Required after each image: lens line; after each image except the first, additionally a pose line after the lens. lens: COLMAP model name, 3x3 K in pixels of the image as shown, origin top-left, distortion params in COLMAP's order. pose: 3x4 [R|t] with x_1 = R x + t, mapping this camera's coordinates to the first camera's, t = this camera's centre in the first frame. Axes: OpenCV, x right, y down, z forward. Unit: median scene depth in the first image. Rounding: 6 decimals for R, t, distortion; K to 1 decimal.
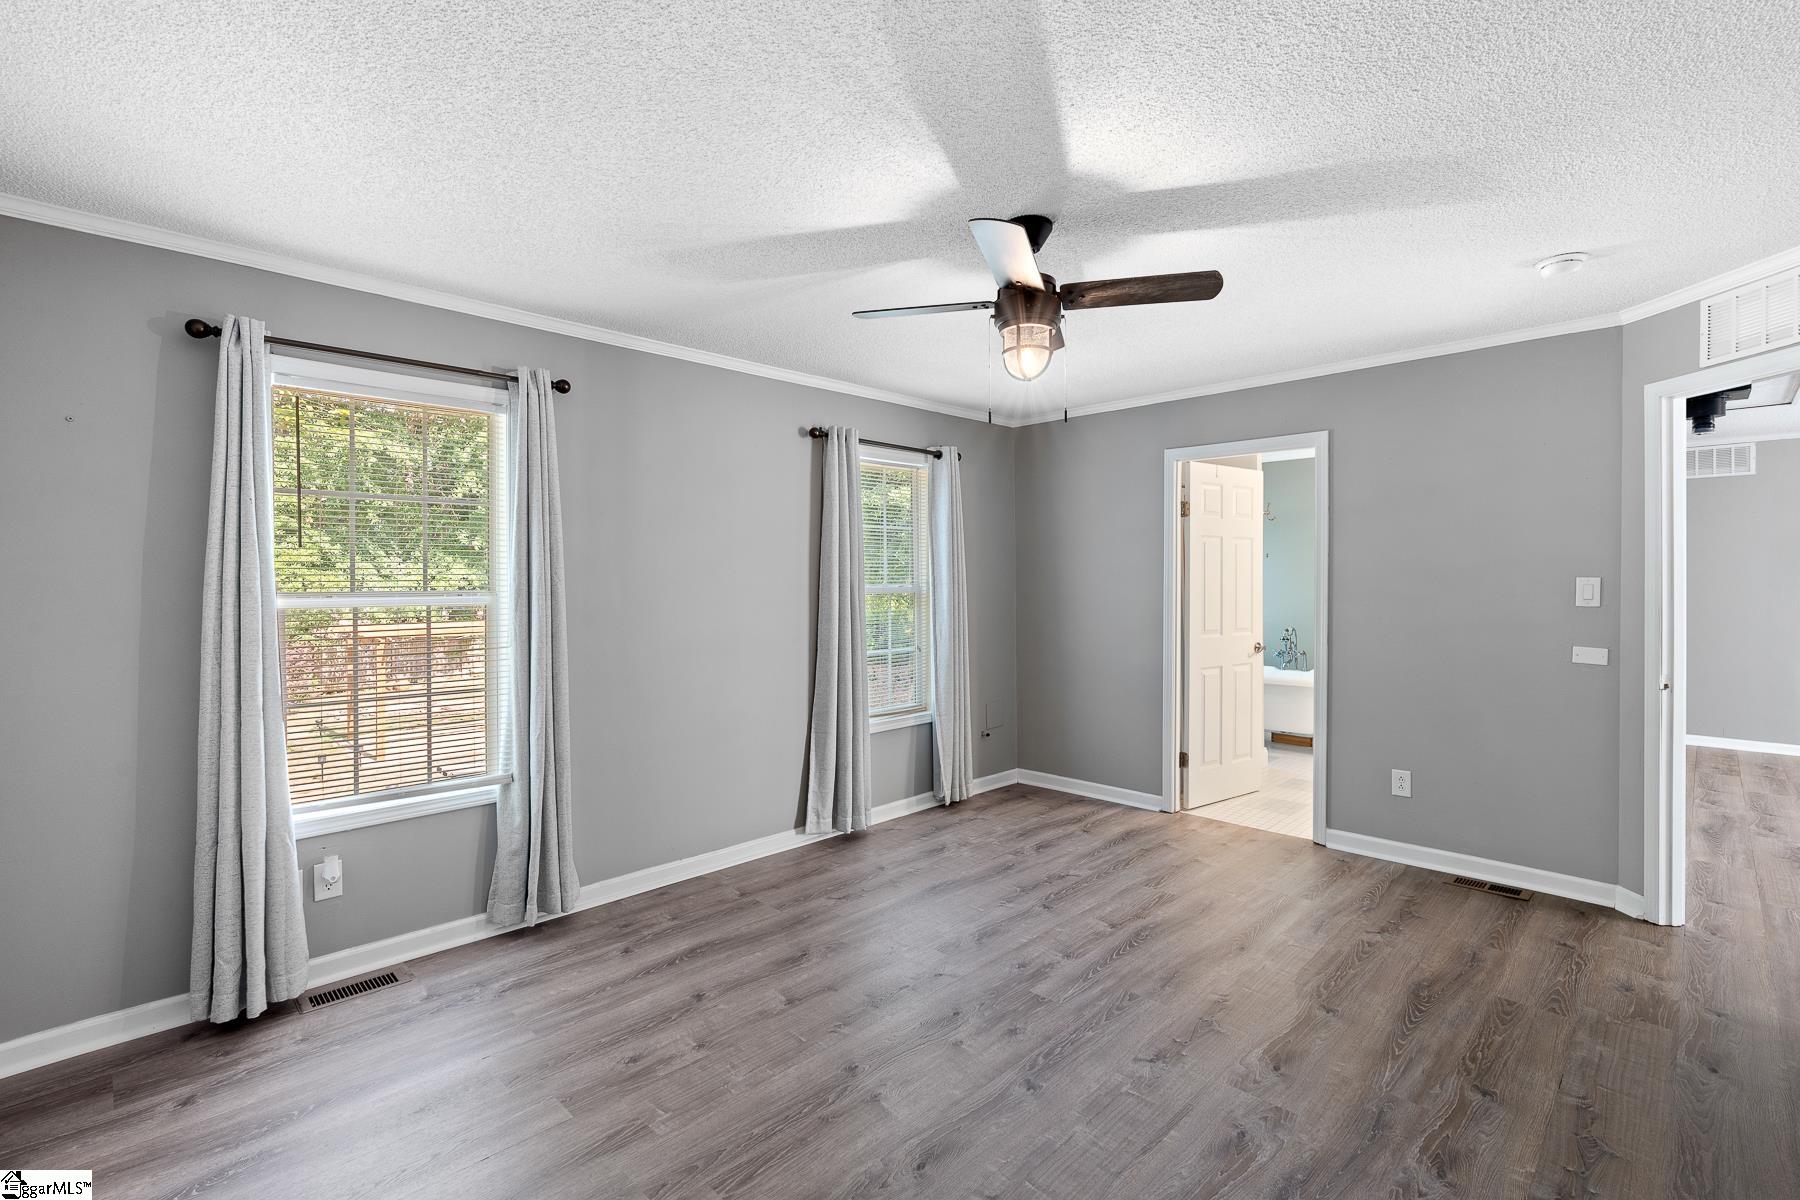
lens RADIAL K [[816.3, 0, 910.7], [0, 816.3, 592.3], [0, 0, 1]] dist [-0.005015, -0.000308]
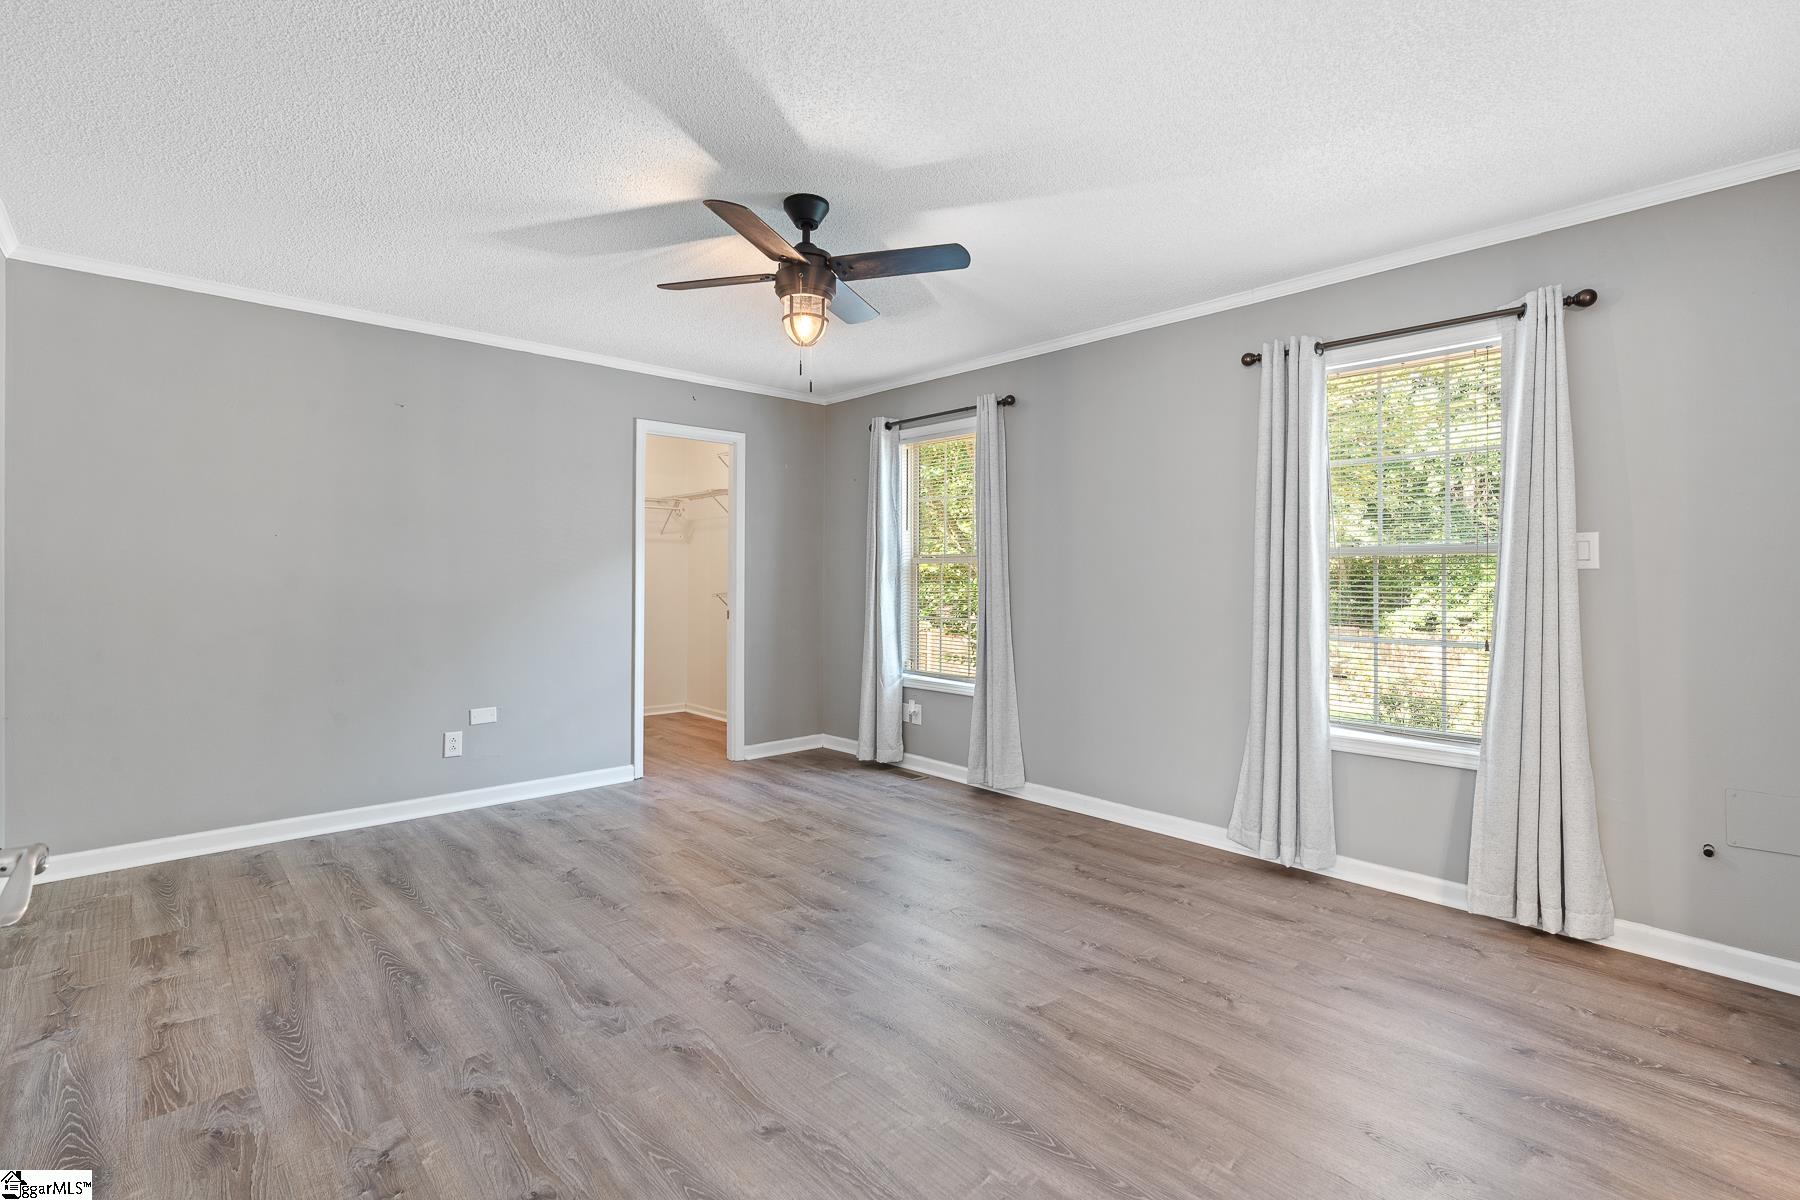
lens RADIAL K [[816.3, 0, 910.7], [0, 816.3, 592.3], [0, 0, 1]] dist [-0.005015, -0.000308]
pose [[-0.039415, 0.024499, -0.998923, 0.921847], [-0.014842, 0.999575, 0.025101, 0.029944], [0.999113, 0.015816, -0.039035, 0.885098]]
